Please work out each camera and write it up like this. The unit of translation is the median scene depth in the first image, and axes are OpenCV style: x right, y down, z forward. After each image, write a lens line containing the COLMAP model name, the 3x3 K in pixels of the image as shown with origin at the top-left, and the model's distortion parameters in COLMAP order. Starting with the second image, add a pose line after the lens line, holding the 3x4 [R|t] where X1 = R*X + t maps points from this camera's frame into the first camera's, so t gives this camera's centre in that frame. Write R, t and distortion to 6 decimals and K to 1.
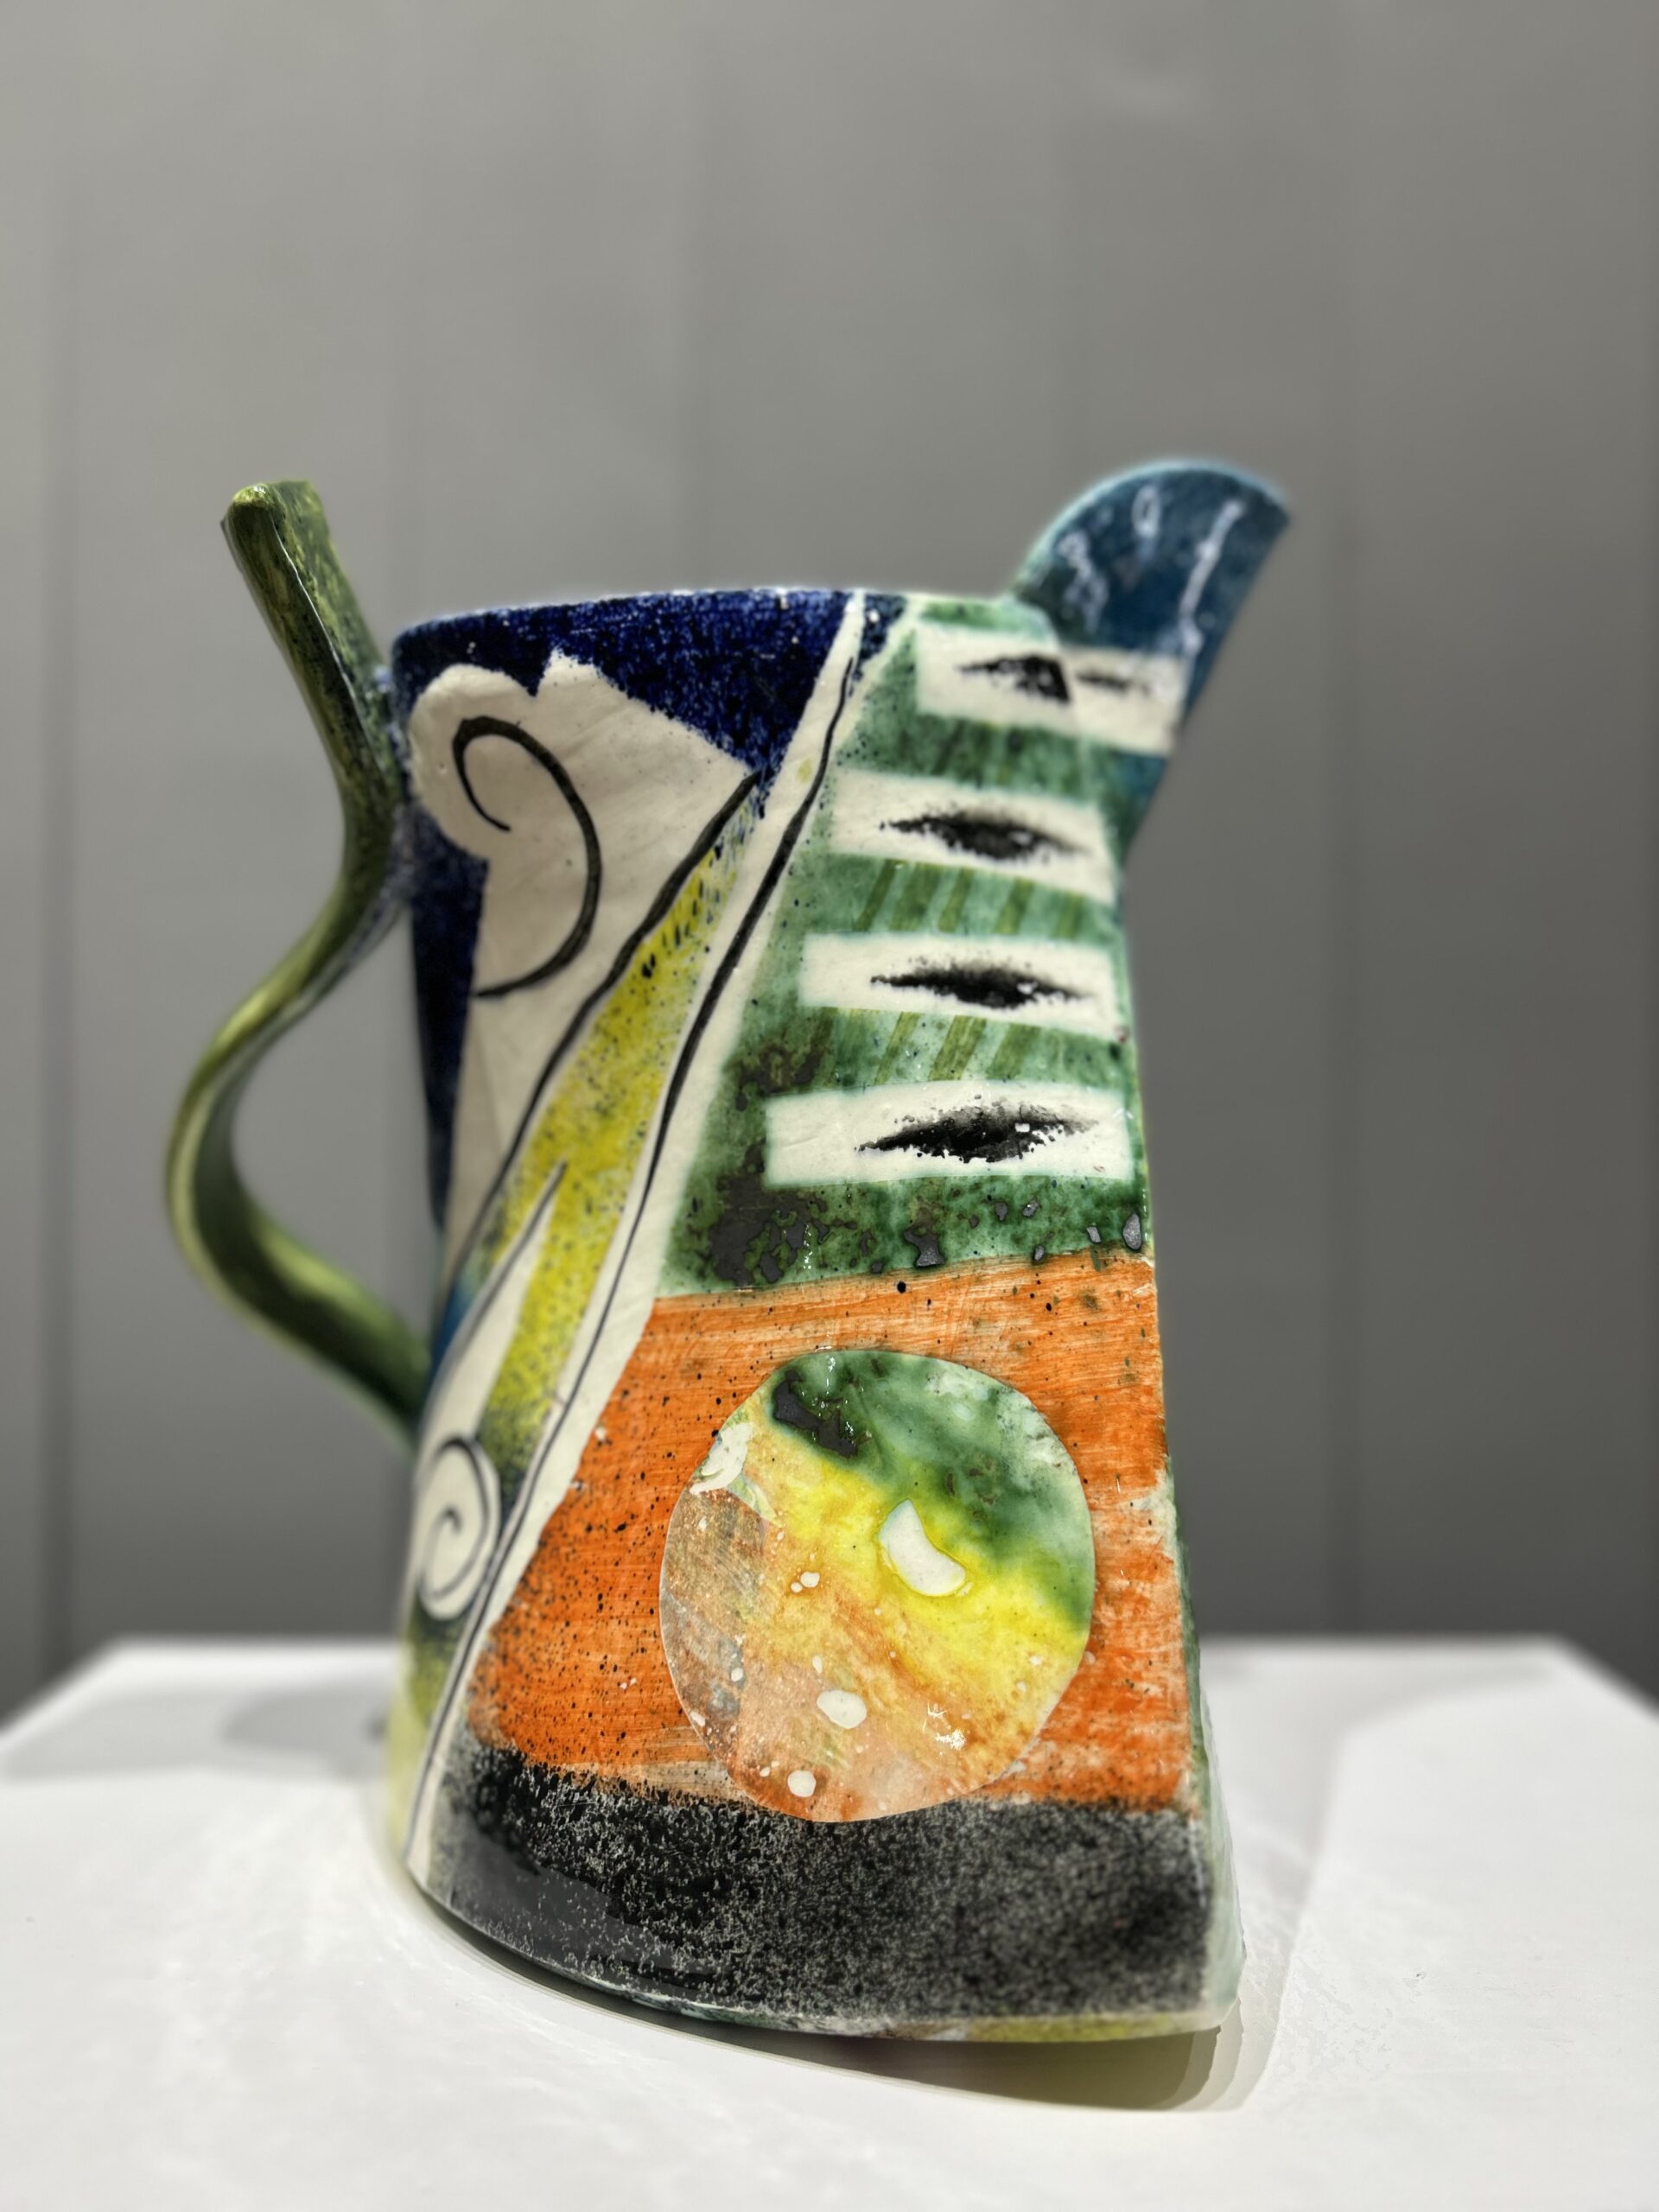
lens RADIAL K [[1704.3, 0, 829.5], [0, 1704.3, 1106.0], [0, 0, 1]] dist [0.083070, -0.301803]
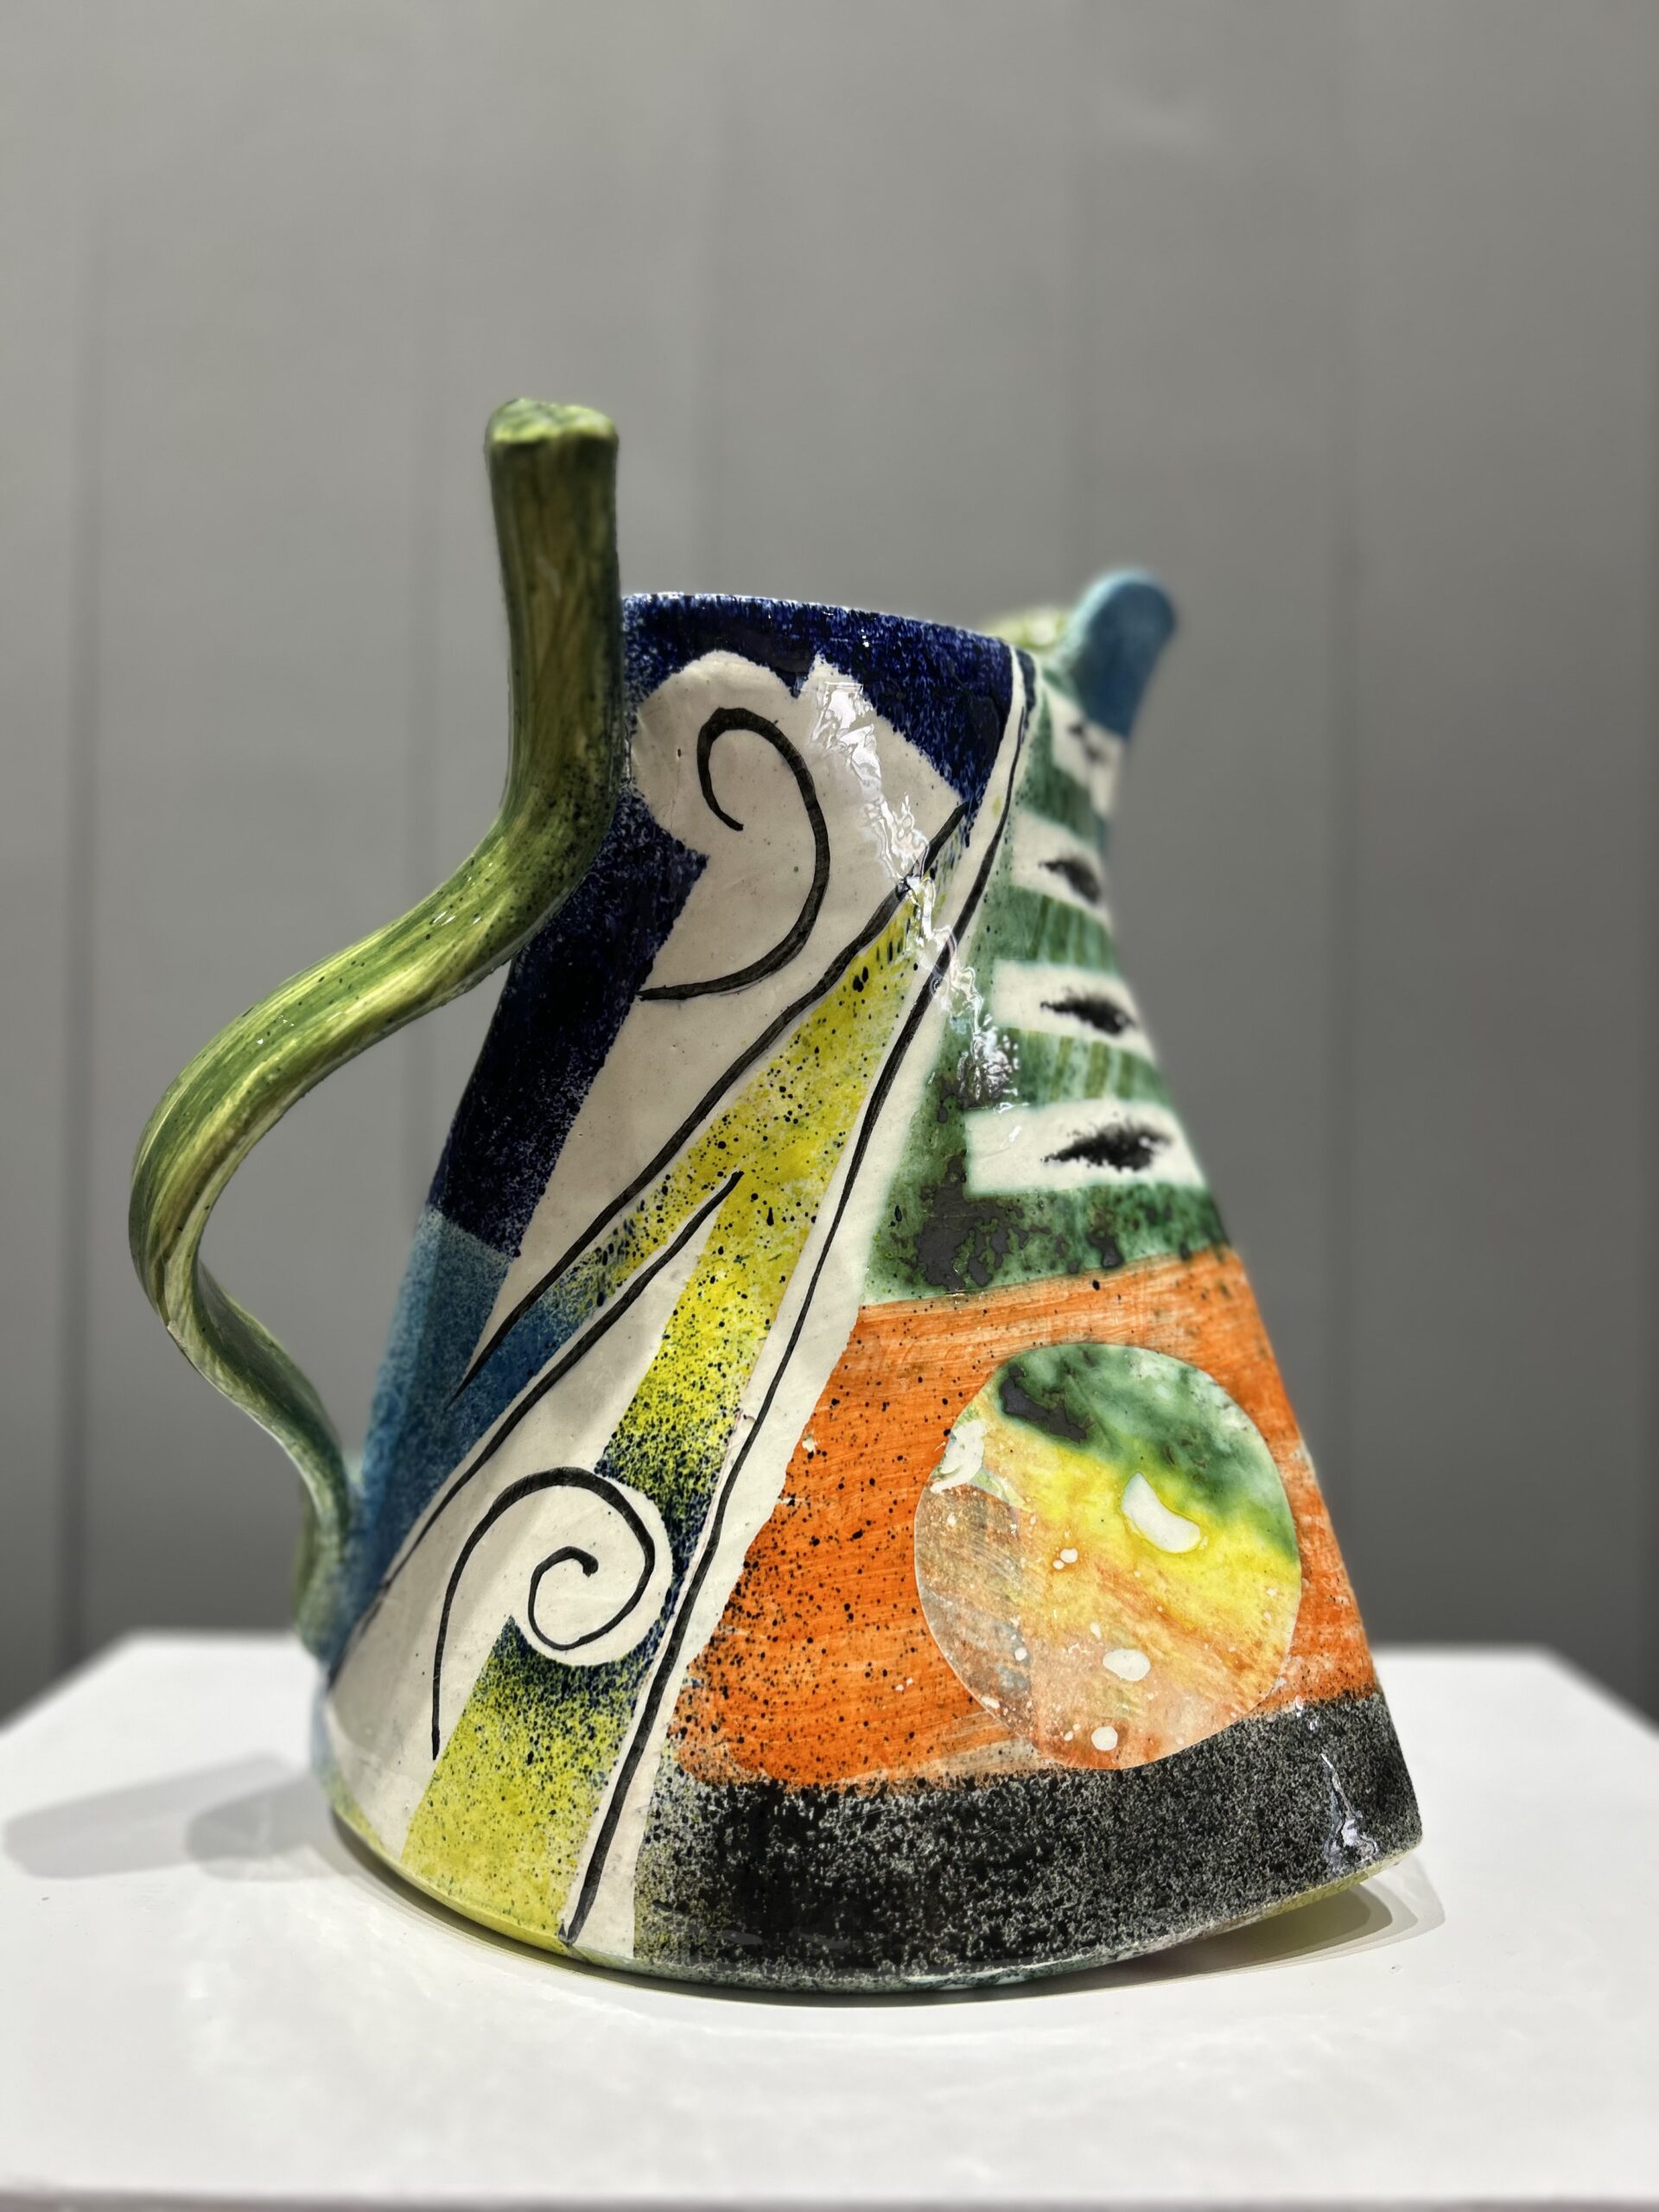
lens RADIAL K [[1704.3, 0, 829.5], [0, 1704.3, 1106.0], [0, 0, 1]] dist [0.083070, -0.301803]
pose [[0.804396, 0.019670, 0.593768, -0.758350], [-0.020791, 0.999772, -0.004953, -0.001265], [-0.593729, -0.008361, 0.804621, 0.206947]]
